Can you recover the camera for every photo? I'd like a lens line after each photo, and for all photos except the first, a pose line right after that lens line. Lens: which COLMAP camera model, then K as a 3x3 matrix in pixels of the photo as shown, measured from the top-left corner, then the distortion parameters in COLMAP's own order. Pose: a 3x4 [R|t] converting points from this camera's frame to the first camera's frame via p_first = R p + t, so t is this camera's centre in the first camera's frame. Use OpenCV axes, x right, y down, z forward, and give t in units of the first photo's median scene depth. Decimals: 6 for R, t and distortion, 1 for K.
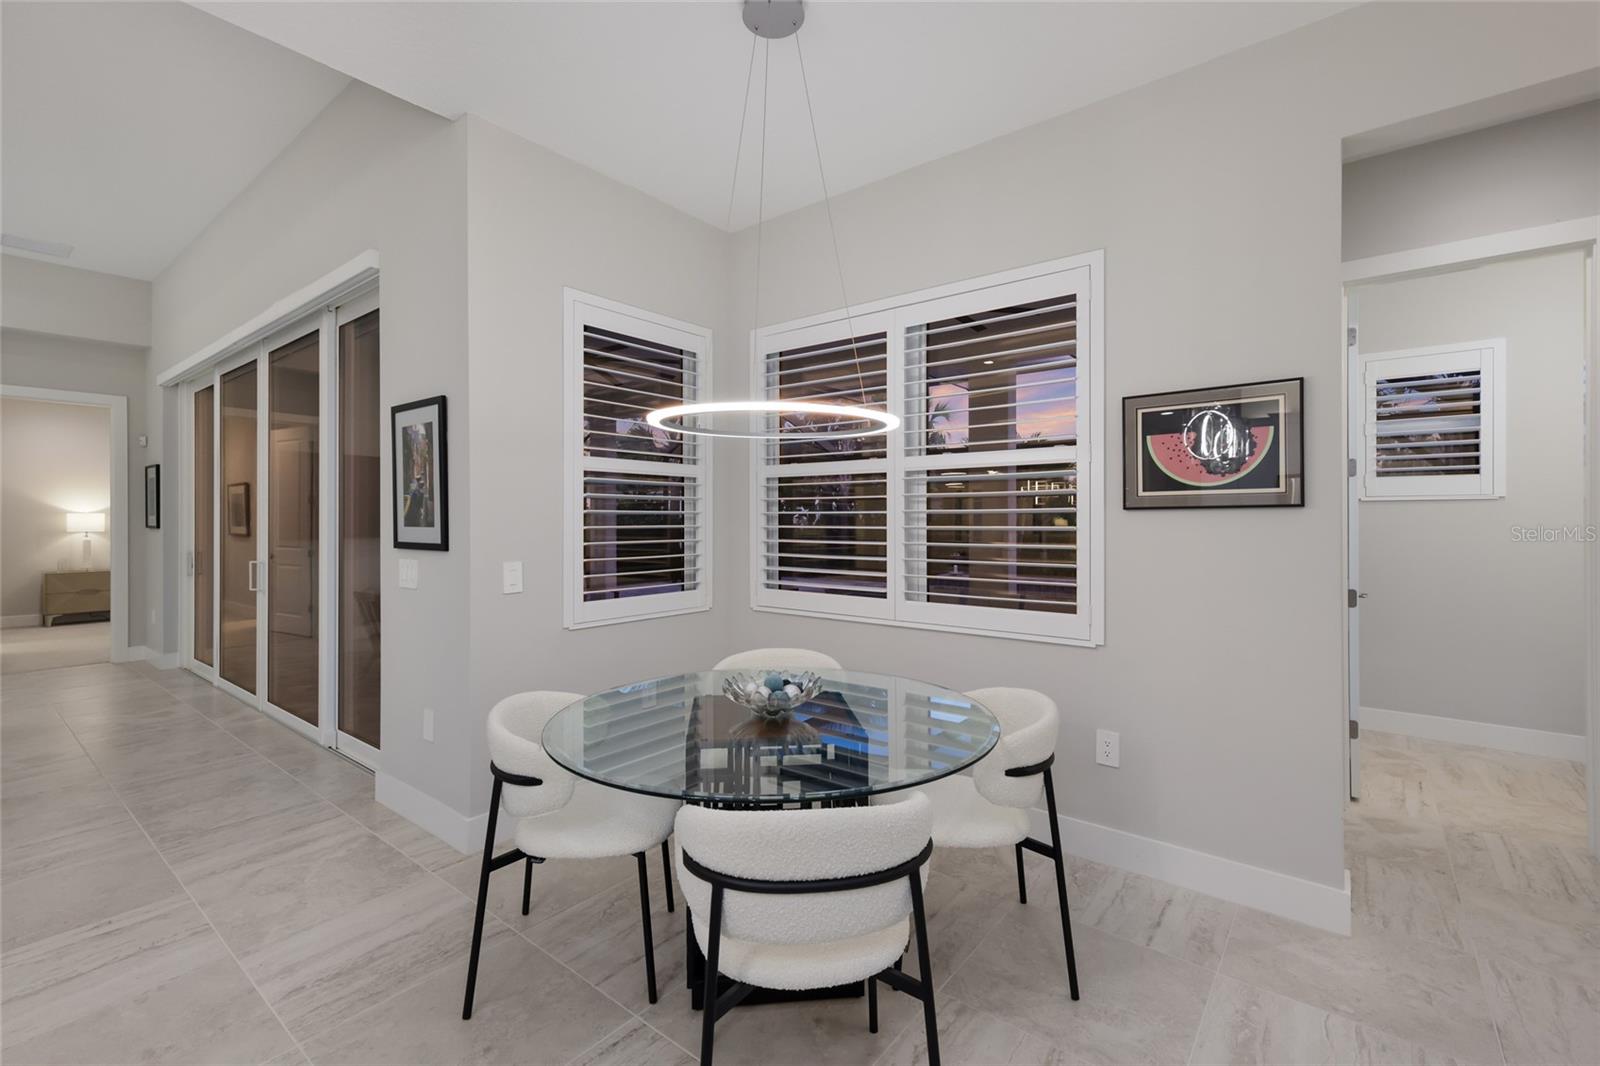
lens RADIAL K [[698.5, 0, 801.2], [0, 698.5, 517.2], [0, 0, 1]] dist [0.015613, 0.000310]
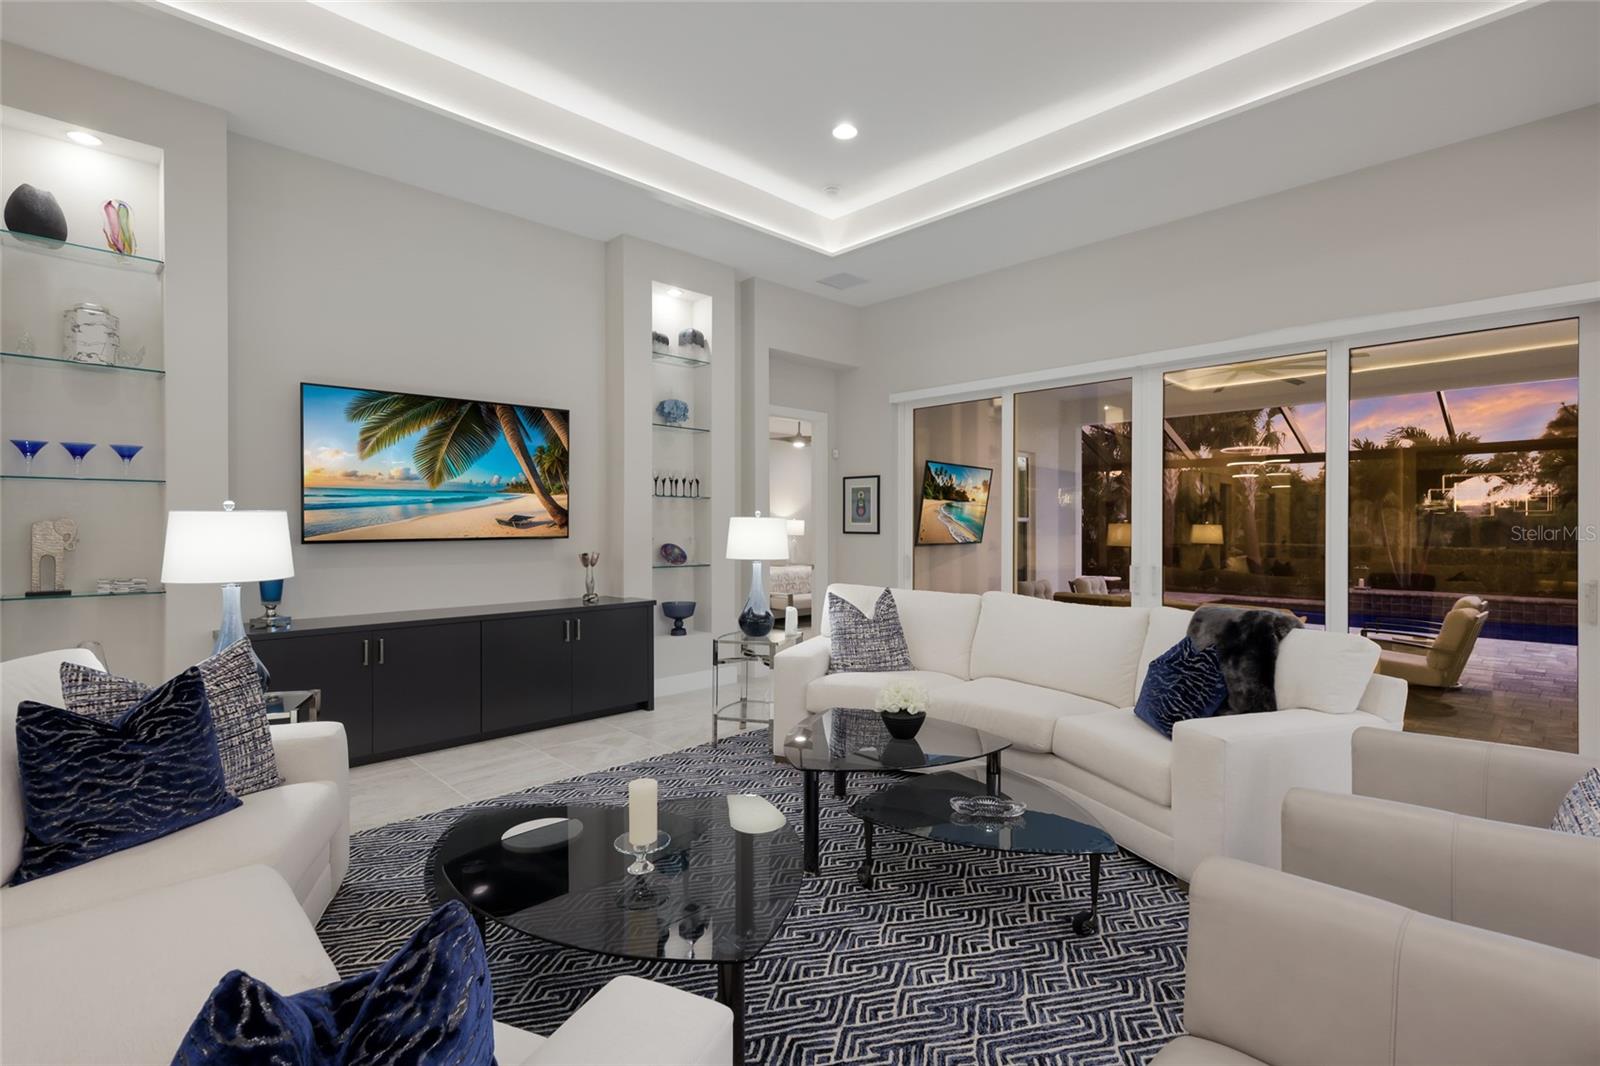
lens RADIAL K [[749.7, 0, 800.0], [0, 749.7, 533.0], [0, 0, 1]] dist [0.017420, -0.000963]
pose [[0.992318, 0.006176, -0.123556, -1.872633], [-0.004889, 0.999931, 0.010717, 0.001879], [0.123614, -0.010030, 0.992280, -0.352496]]
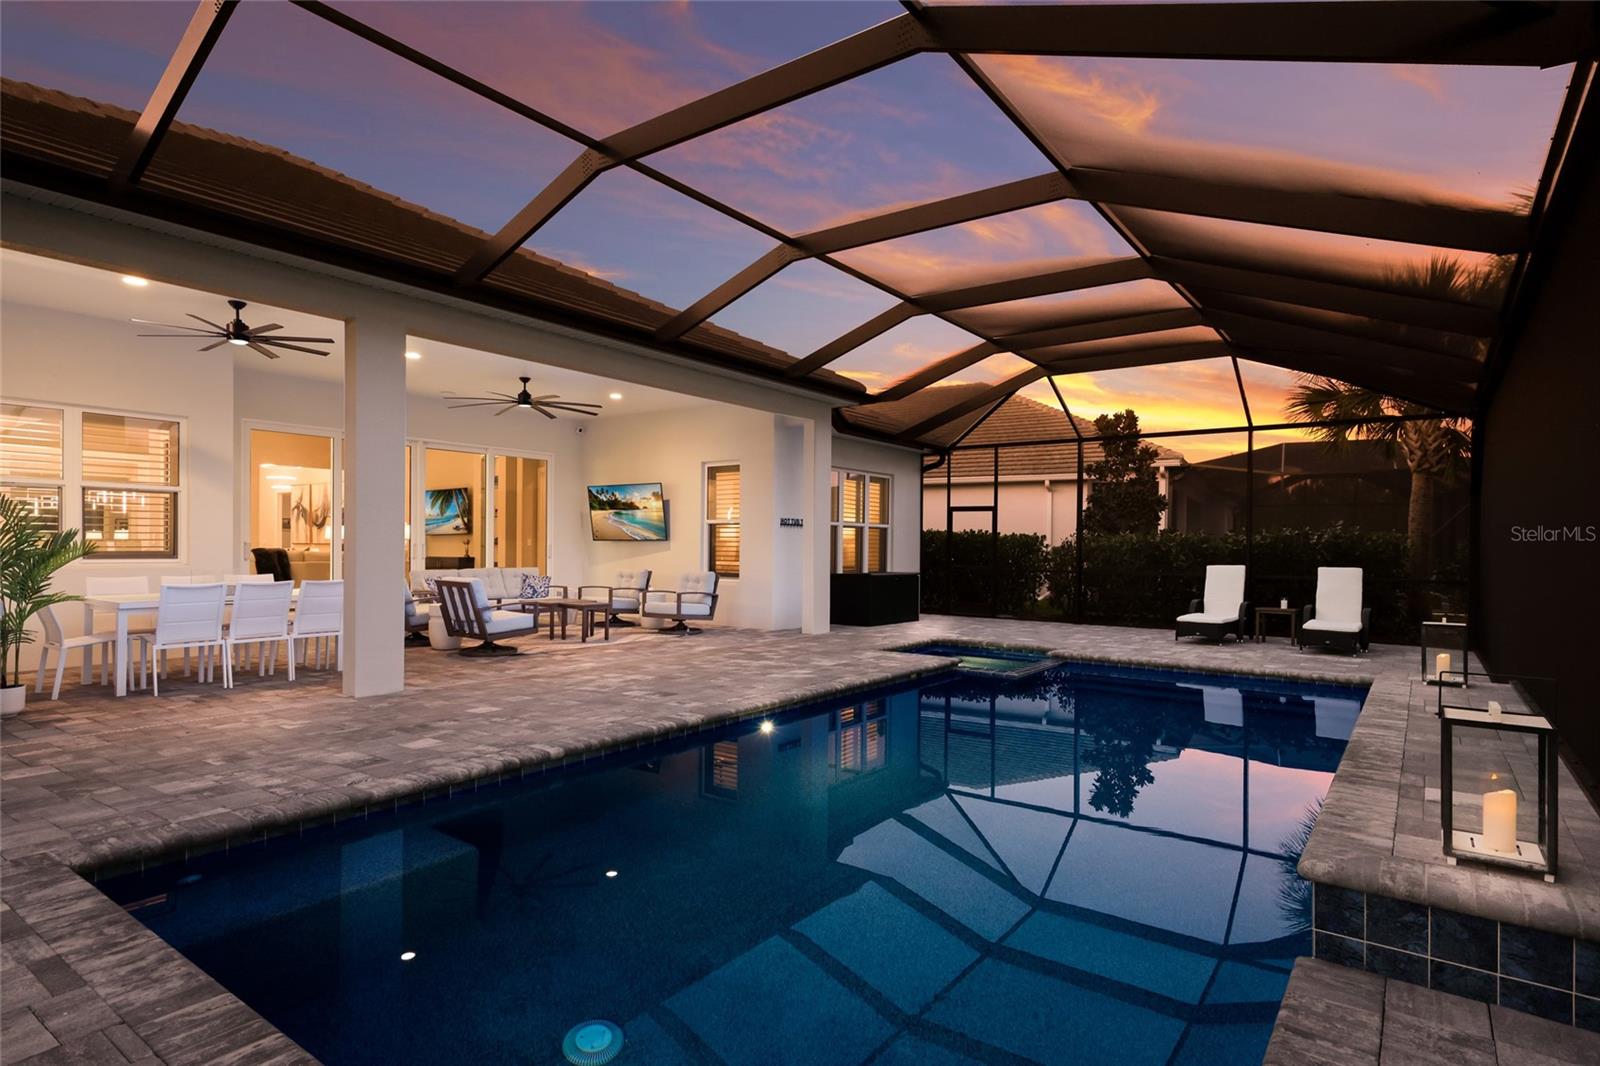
lens RADIAL K [[822.7, 0, 809.9], [0, 822.7, 522.1], [0, 0, 1]] dist [0.000121, 0.000165]
pose [[0.058210, -0.025492, -0.997979, 2.853178], [-0.006836, 0.999640, -0.025933, 0.082990], [0.998281, 0.008332, 0.058015, 3.300607]]
